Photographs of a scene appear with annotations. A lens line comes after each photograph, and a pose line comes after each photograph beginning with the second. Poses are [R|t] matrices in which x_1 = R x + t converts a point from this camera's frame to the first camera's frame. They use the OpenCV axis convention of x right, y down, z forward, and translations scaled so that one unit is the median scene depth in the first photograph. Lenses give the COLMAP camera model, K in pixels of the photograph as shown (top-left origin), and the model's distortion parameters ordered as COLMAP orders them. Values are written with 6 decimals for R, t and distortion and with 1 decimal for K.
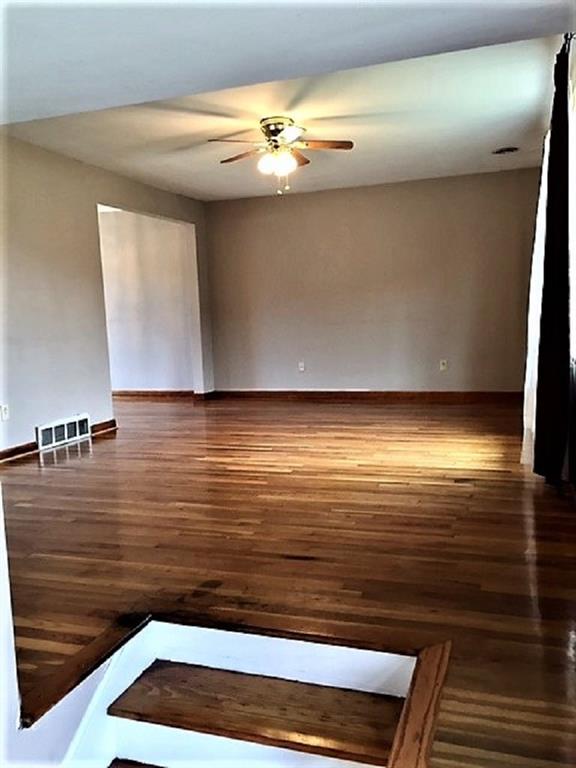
lens RADIAL K [[660.9, 0, 287.7], [0, 660.9, 383.8], [0, 0, 1]] dist [0.061921, -0.019611]
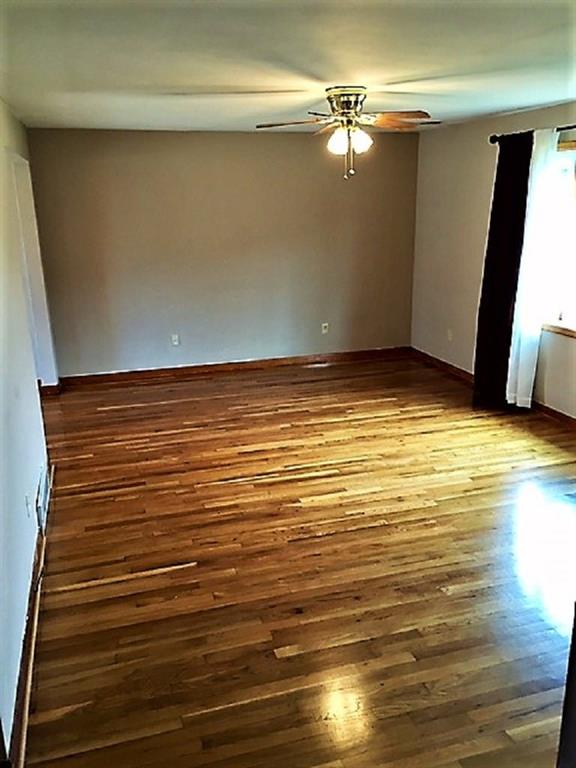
lens RADIAL K [[660.9, 0, 288.0], [0, 660.9, 385.1], [0, 0, 1]] dist [0.061921, -0.019611]
pose [[0.811478, -0.139491, 0.567491, -0.406925], [0.050795, 0.984255, 0.169300, -0.121440], [-0.582171, -0.108558, 0.805786, 0.231835]]
